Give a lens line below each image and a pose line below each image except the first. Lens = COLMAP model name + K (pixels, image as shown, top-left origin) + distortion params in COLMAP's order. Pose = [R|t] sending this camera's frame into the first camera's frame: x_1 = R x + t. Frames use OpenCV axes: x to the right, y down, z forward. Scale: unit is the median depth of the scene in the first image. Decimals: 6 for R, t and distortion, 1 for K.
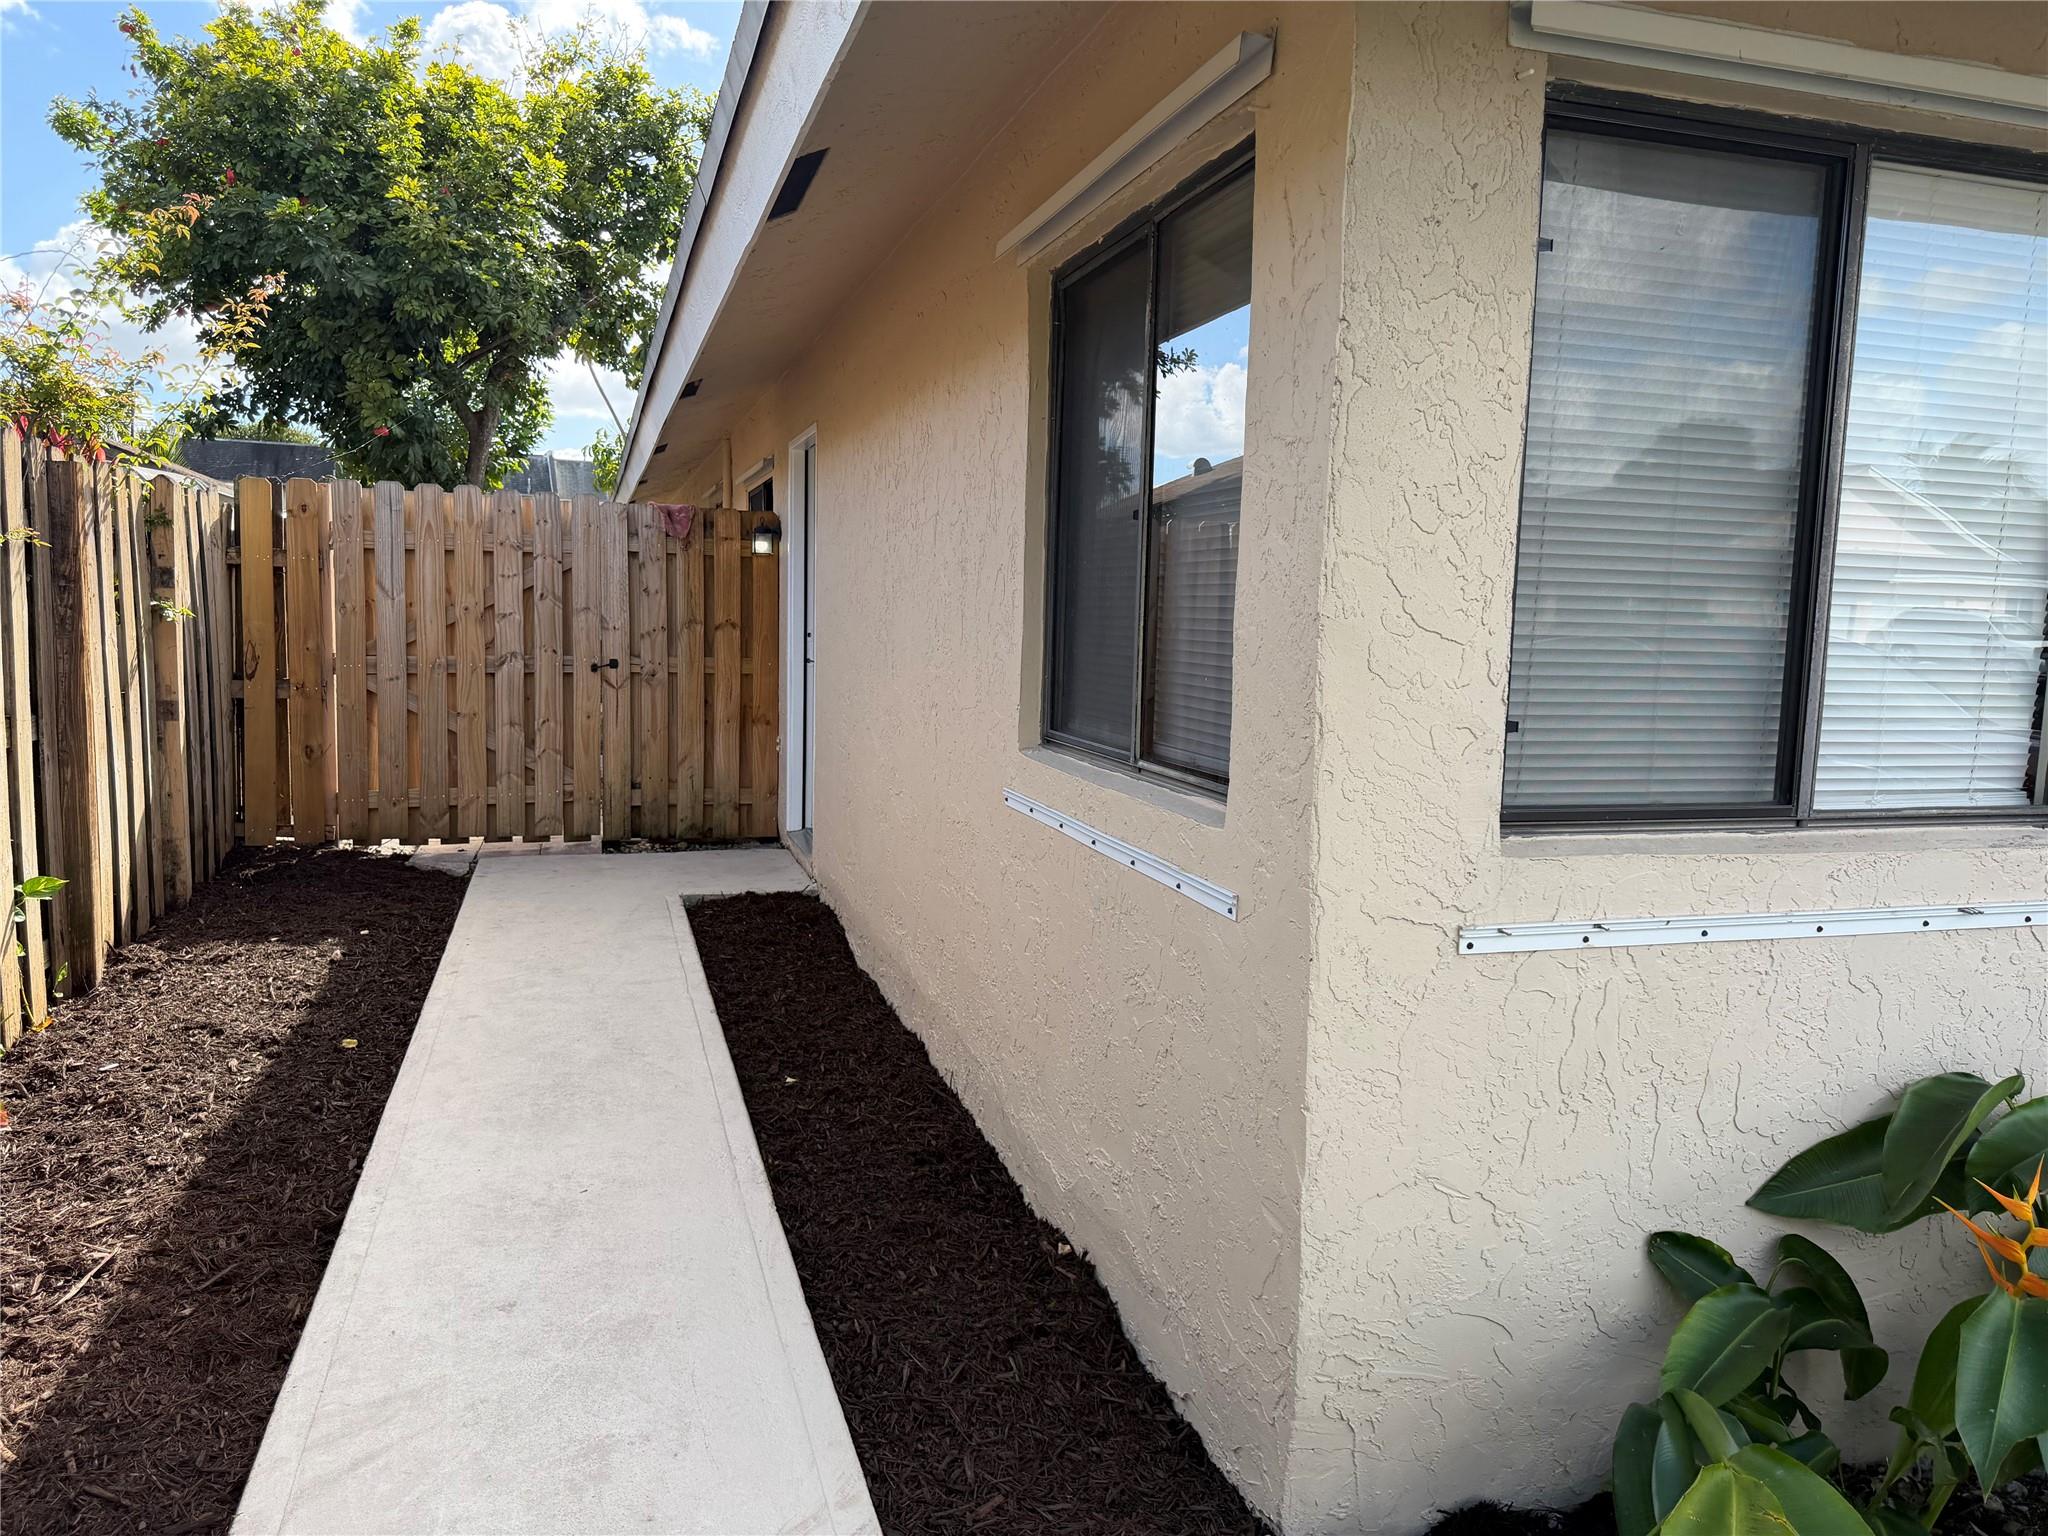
lens RADIAL K [[1462.6, 0, 1024.0], [0, 1462.6, 768.0], [0, 0, 1]] dist [-0.034150, -0.001629]
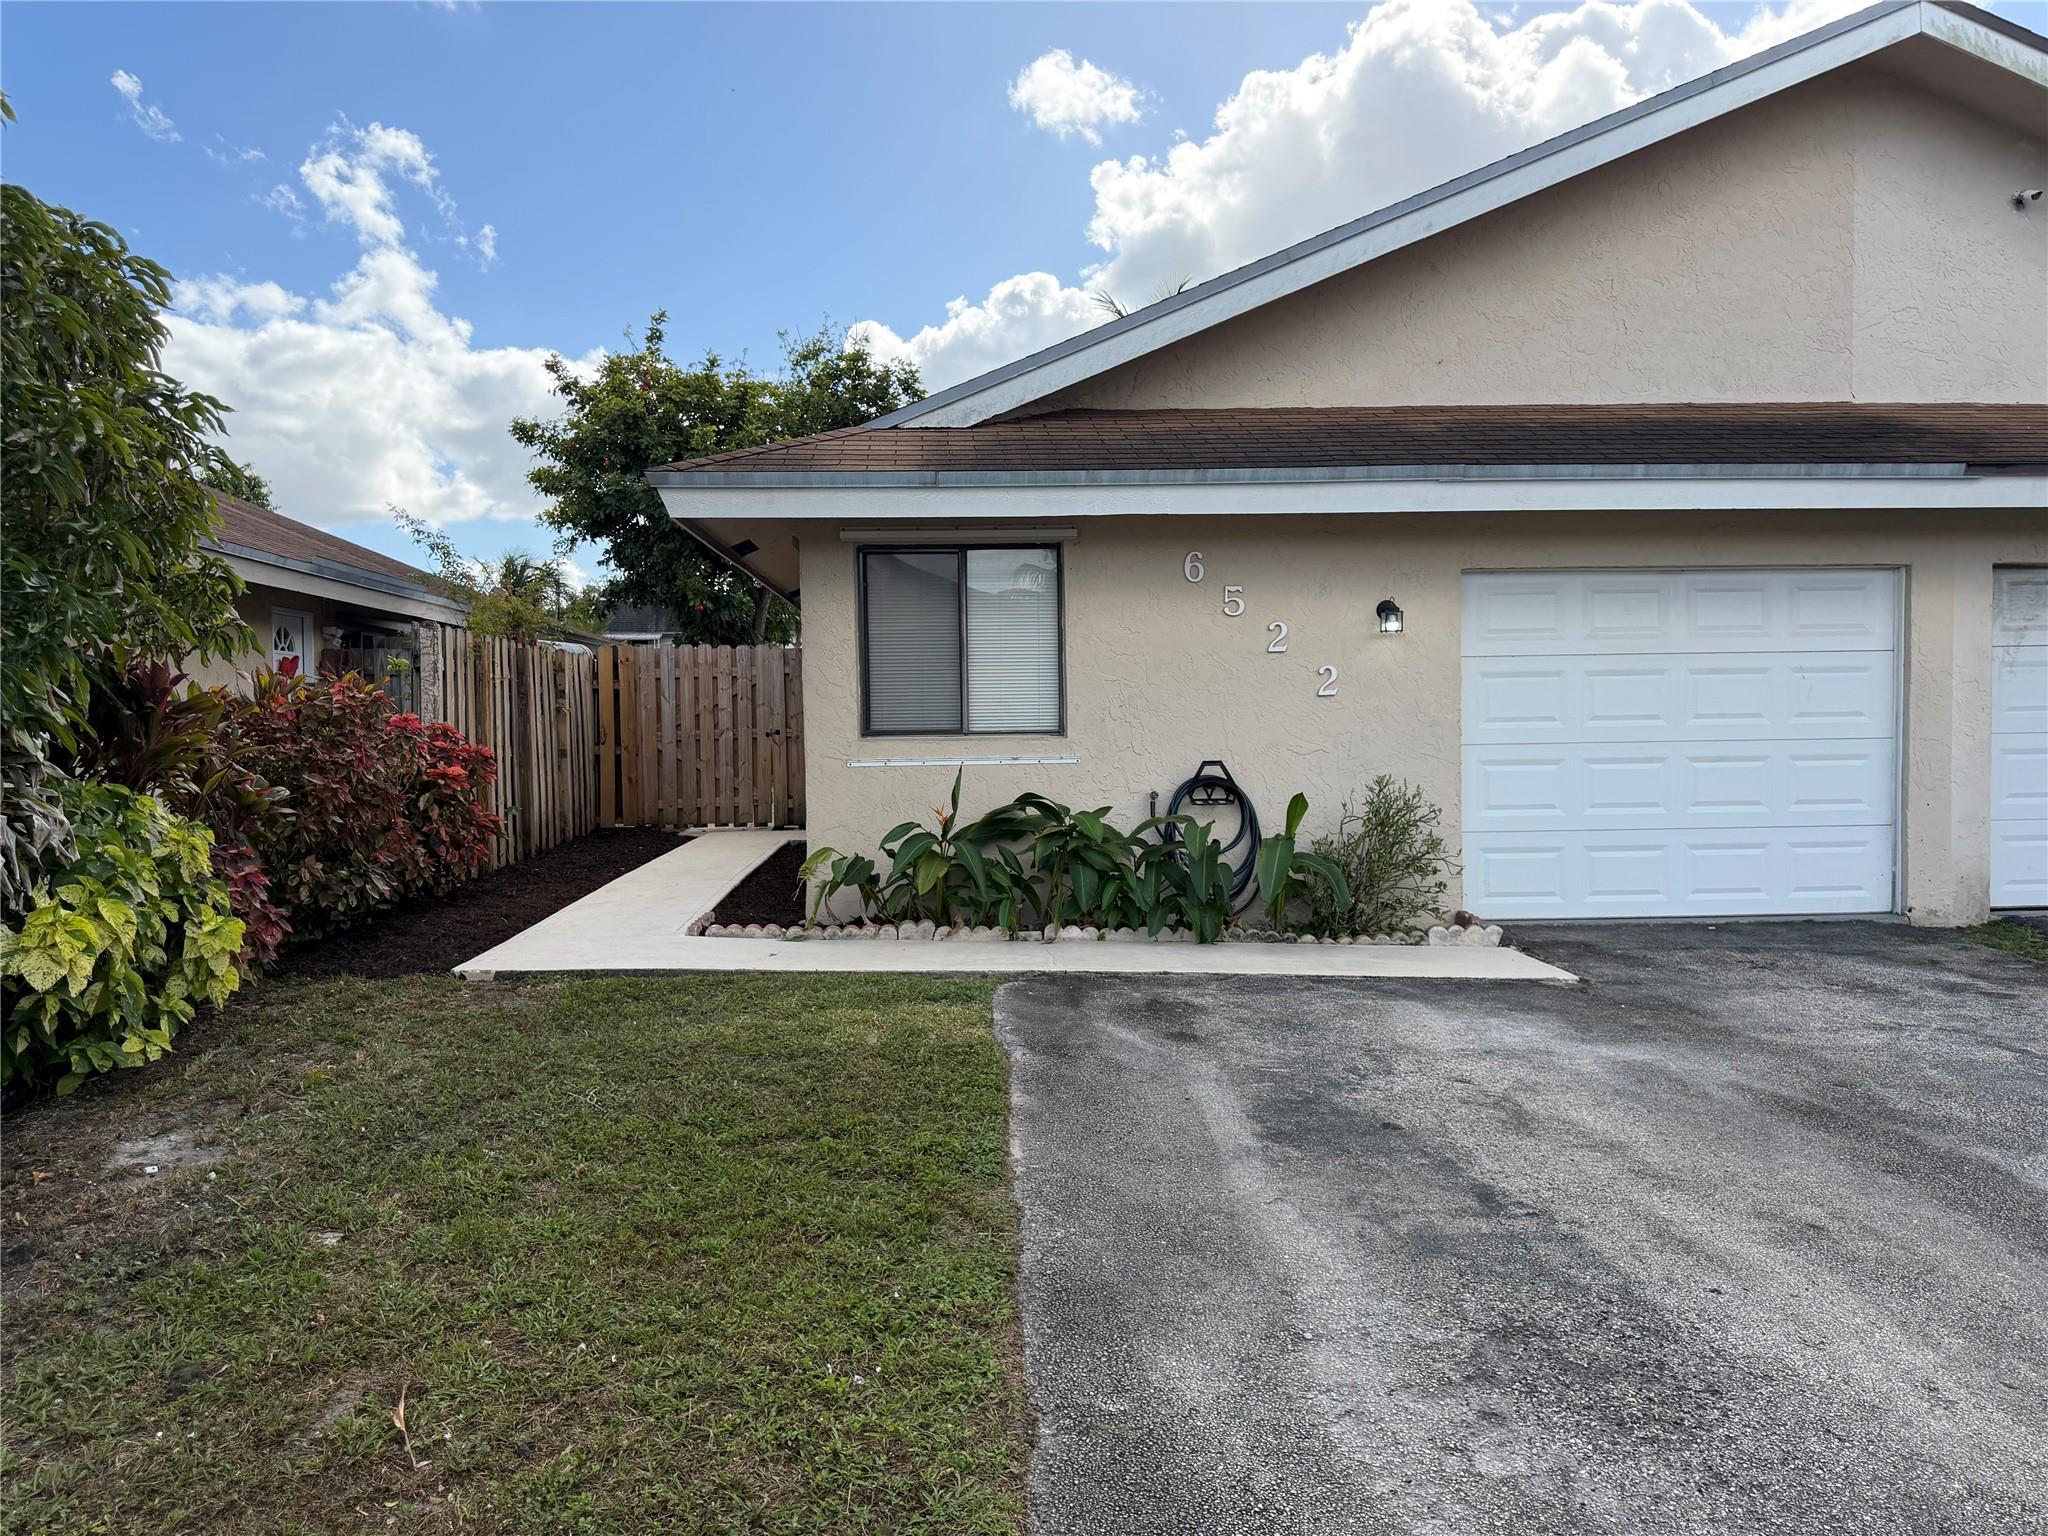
lens RADIAL K [[1462.6, 0, 1024.0], [0, 1462.6, 768.0], [0, 0, 1]] dist [-0.034150, -0.001629]
pose [[0.968603, -0.032937, -0.246420, 0.513440], [0.013899, 0.996809, -0.078603, 0.133185], [0.248223, 0.072711, 0.965970, -0.785530]]
